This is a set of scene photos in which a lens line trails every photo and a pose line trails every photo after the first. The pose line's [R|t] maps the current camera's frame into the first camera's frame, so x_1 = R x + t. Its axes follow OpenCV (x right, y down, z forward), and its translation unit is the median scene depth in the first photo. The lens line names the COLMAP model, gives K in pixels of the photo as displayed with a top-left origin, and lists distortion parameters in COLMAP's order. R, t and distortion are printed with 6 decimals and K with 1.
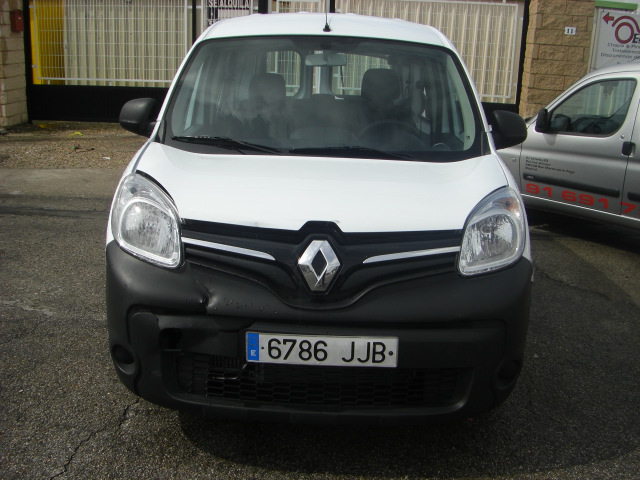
lens RADIAL K [[729.5, 0, 320.0], [0, 729.5, 240.0], [0, 0, 1]] dist [-0.182014, 0.134176]
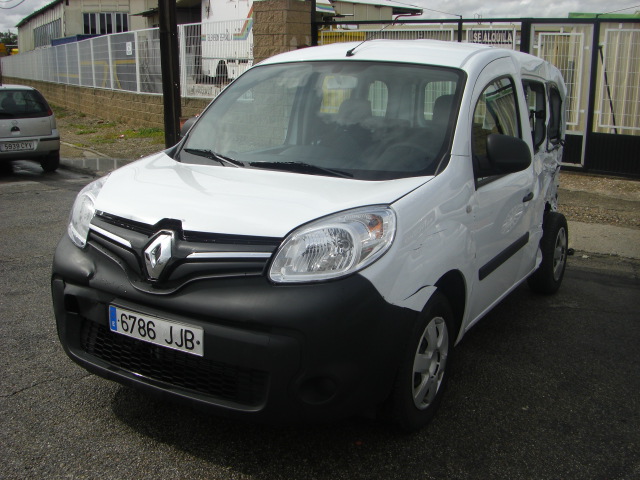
lens RADIAL K [[729.5, 0, 320.0], [0, 729.5, 240.0], [0, 0, 1]] dist [-0.182014, 0.134176]
pose [[0.868832, 0.092574, -0.486376, 0.766019], [-0.117752, 0.992813, -0.021379, 0.004440], [0.480901, 0.075846, 0.873488, 0.124055]]
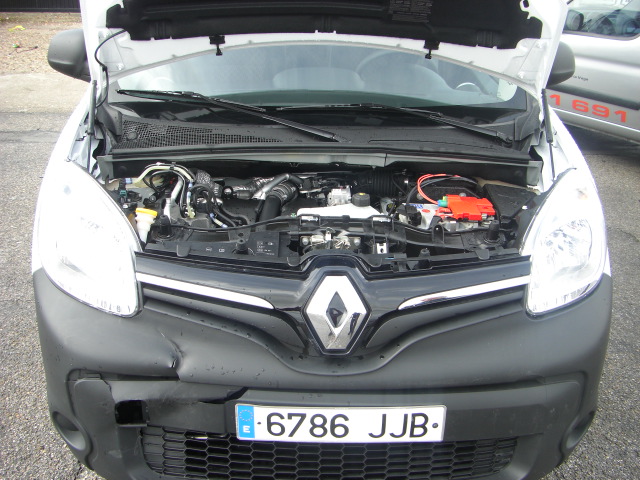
lens RADIAL K [[729.5, 0, 320.0], [0, 729.5, 240.0], [0, 0, 1]] dist [-0.182014, 0.134176]
pose [[0.998586, -0.027758, 0.045342, -0.045963], [0.019269, 0.983852, 0.177944, -0.158330], [-0.049550, -0.176818, 0.982995, 0.322236]]
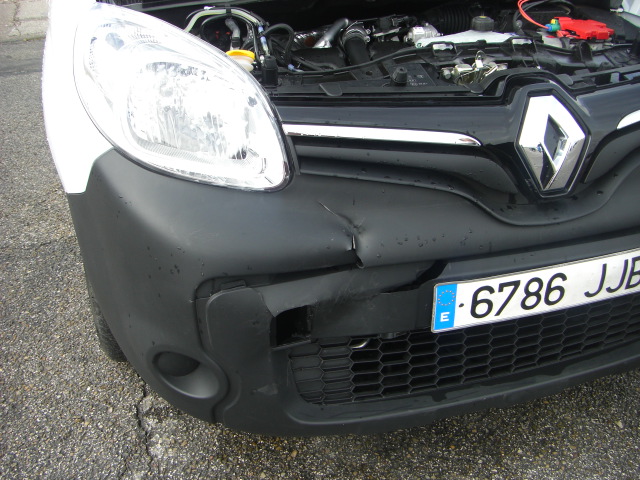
lens RADIAL K [[729.5, 0, 320.0], [0, 729.5, 240.0], [0, 0, 1]] dist [-0.182014, 0.134176]
pose [[0.945946, -0.189337, 0.263319, -0.316856], [0.112929, 0.953383, 0.279835, -0.064827], [-0.304027, -0.234973, 0.923231, 0.536692]]
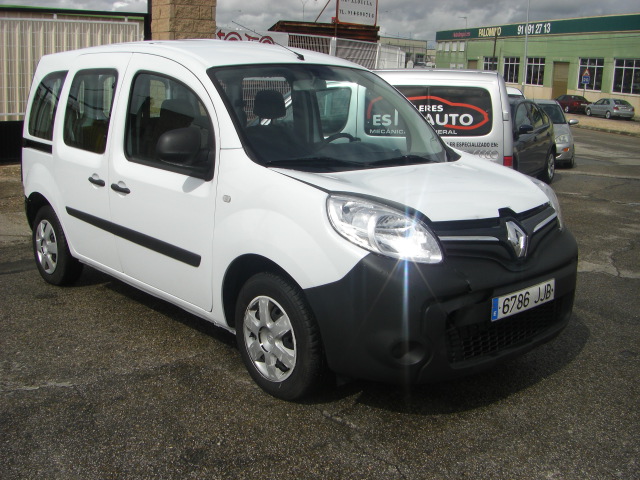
lens RADIAL K [[729.5, 0, 320.0], [0, 729.5, 240.0], [0, 0, 1]] dist [-0.182014, 0.134176]
pose [[0.723349, -0.167414, 0.669880, -1.175886], [0.176224, 0.982794, 0.055326, -0.103274], [-0.667616, 0.078029, 0.740405, 0.237462]]
